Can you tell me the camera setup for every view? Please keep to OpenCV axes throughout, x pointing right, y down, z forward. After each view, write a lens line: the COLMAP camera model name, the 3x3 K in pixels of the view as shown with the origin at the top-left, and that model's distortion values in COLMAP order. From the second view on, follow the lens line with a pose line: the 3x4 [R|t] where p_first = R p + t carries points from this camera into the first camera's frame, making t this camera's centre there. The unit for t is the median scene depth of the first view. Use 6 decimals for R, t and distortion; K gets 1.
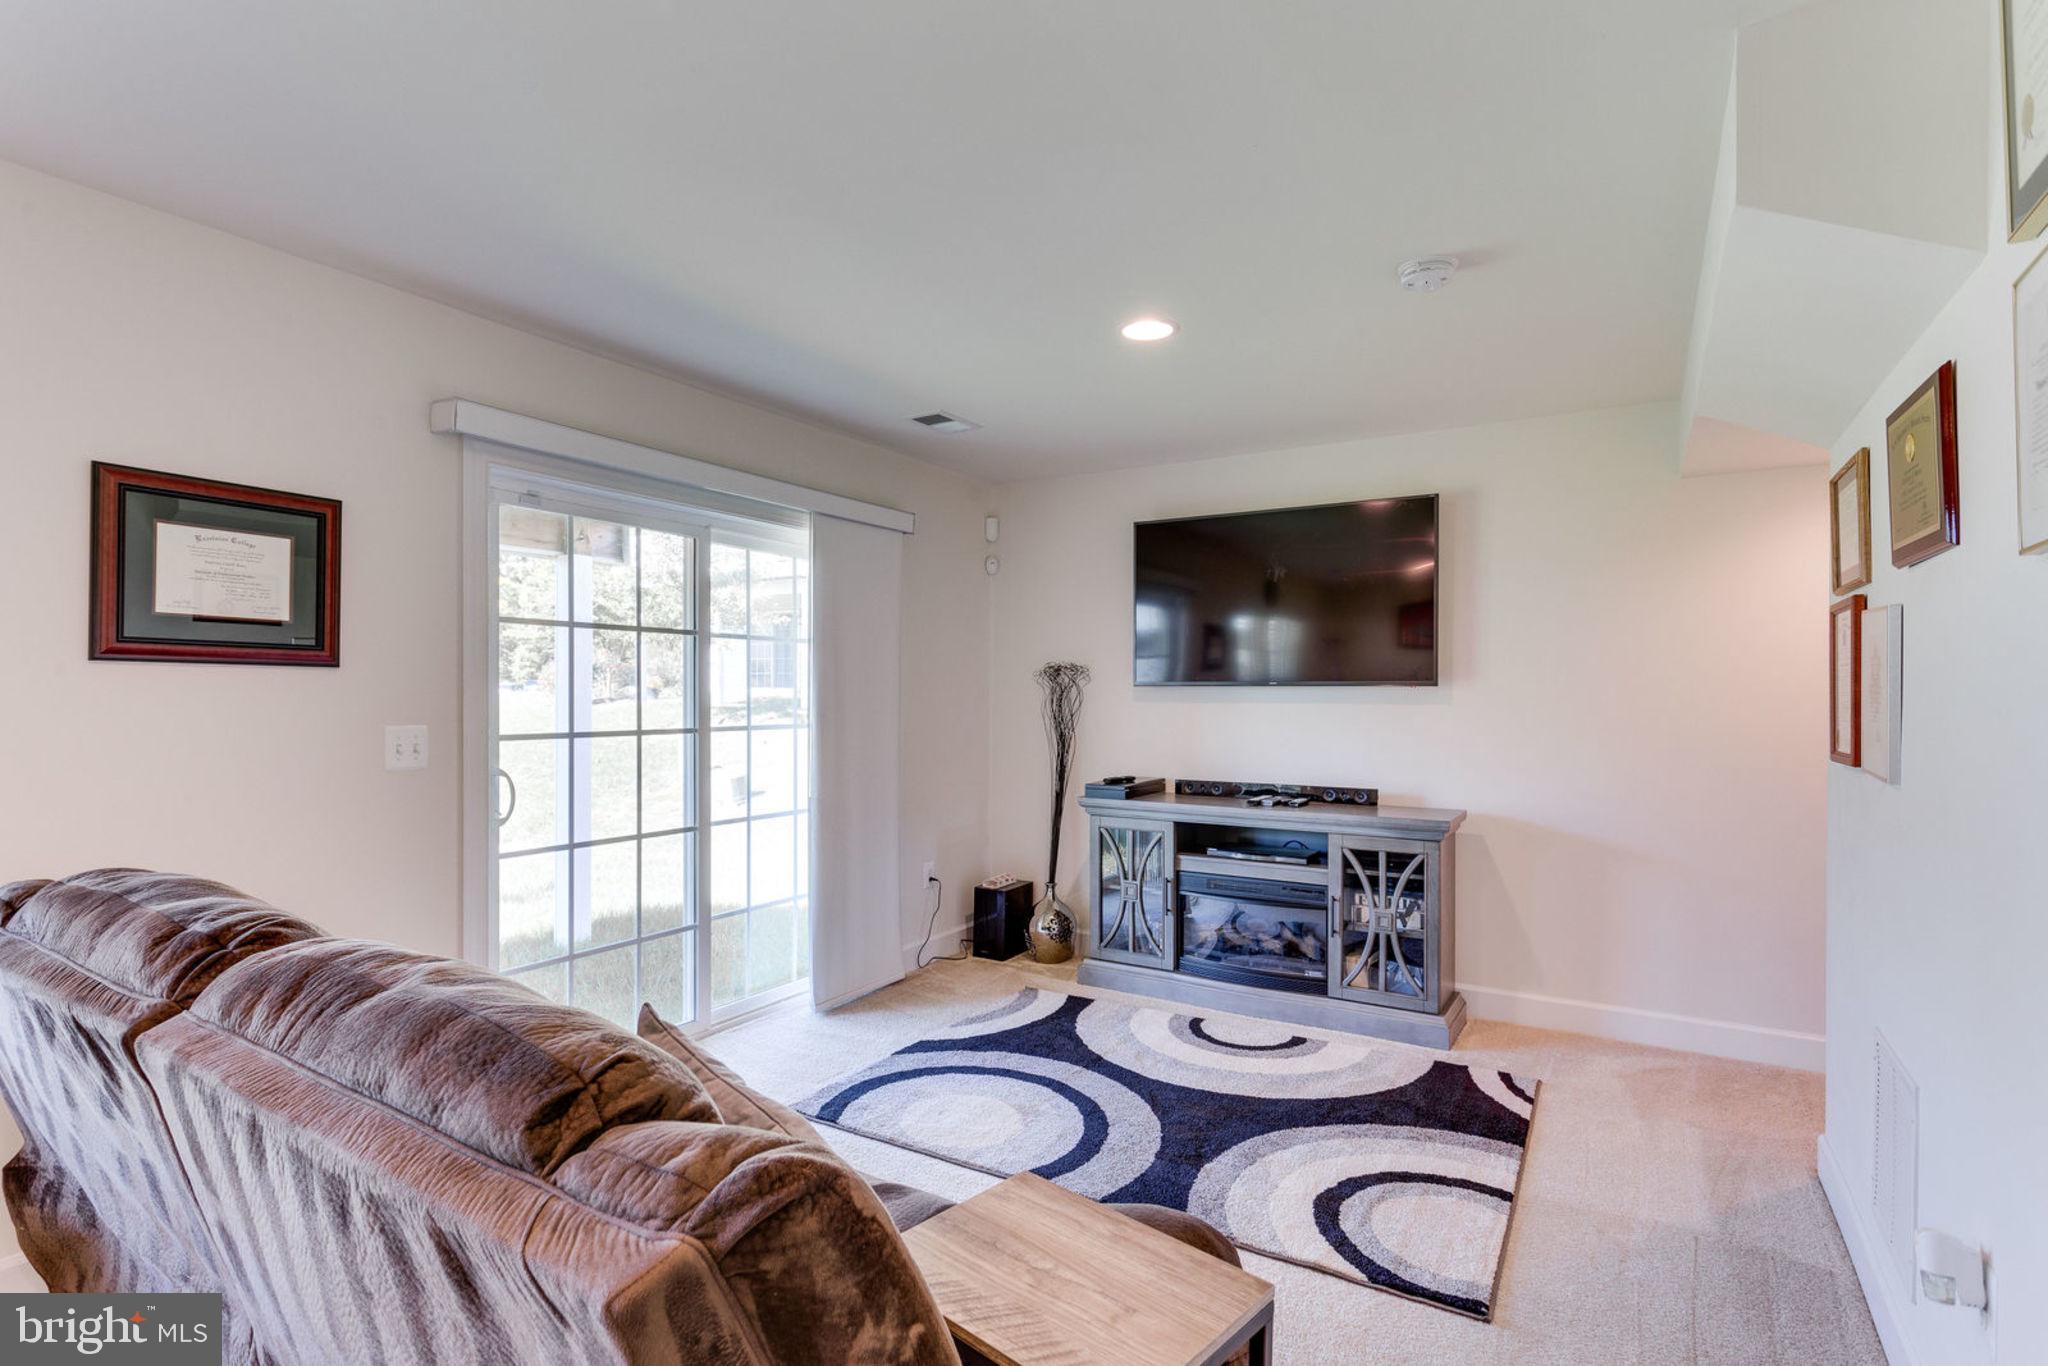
lens RADIAL K [[1004.4, 0, 1024.0], [0, 1004.4, 683.0], [0, 0, 1]] dist [-0.027525, -0.000273]
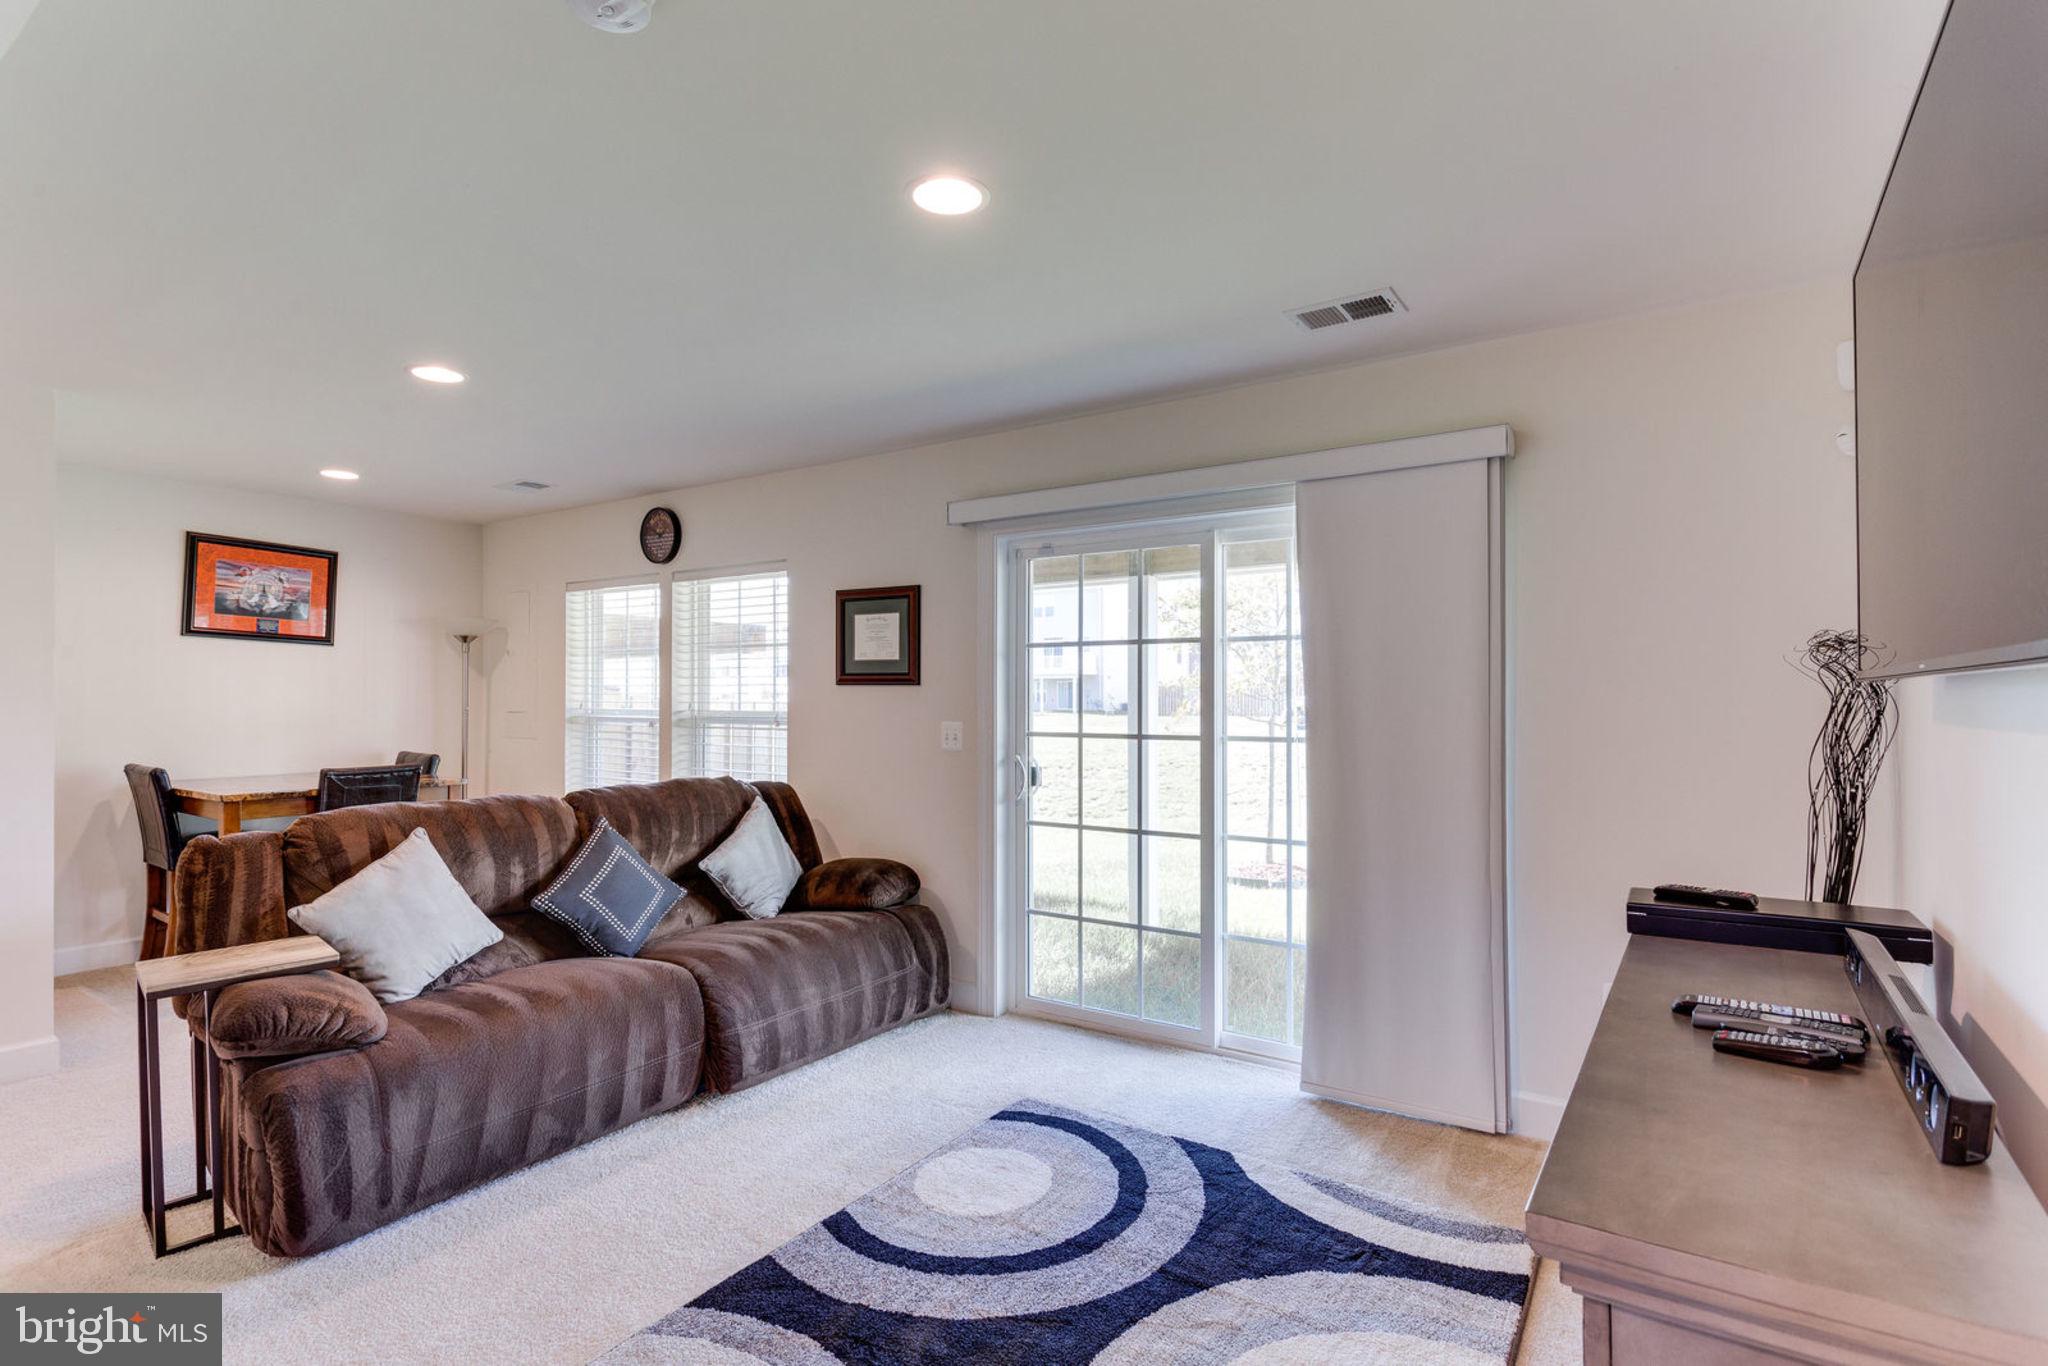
lens RADIAL K [[1000.3, 0, 1013.8], [0, 1000.3, 696.7], [0, 0, 1]] dist [0.002268, -0.000166]
pose [[-0.059764, -0.005669, -0.998196, 0.680185], [0.008728, 0.999943, -0.006202, 0.009881], [0.998174, -0.009083, -0.059711, 0.887685]]
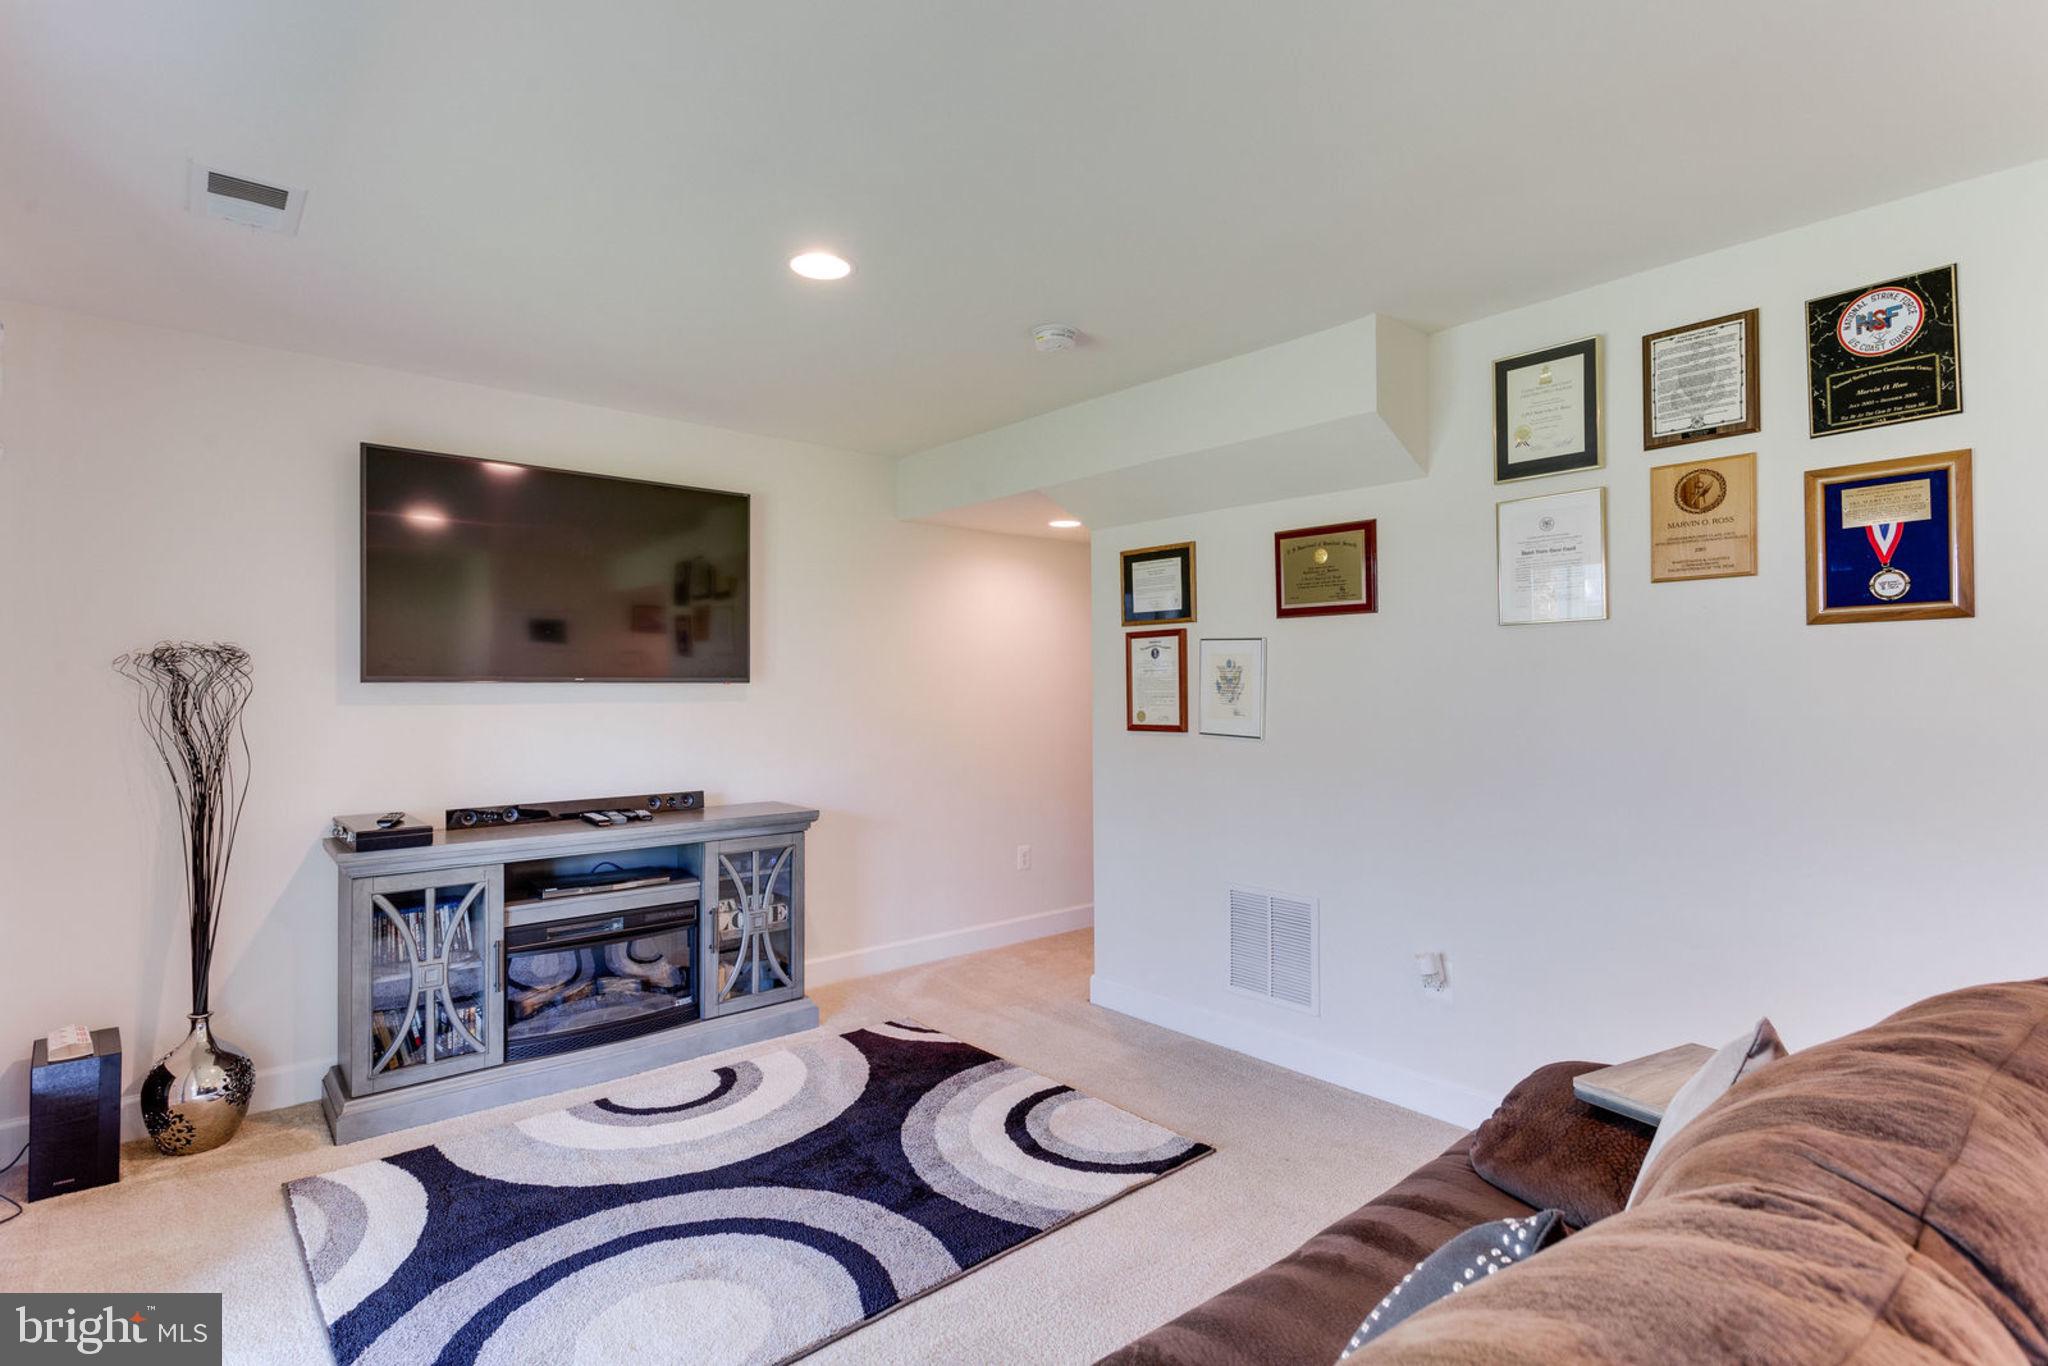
lens RADIAL K [[990.2, 0, 1025.2], [0, 990.2, 679.7], [0, 0, 1]] dist [0.002239, -0.001745]
pose [[0.302435, -0.001448, 0.953169, -0.511635], [-0.003042, 0.999992, 0.002484, -0.003332], [-0.953165, -0.003651, 0.302429, 0.471602]]
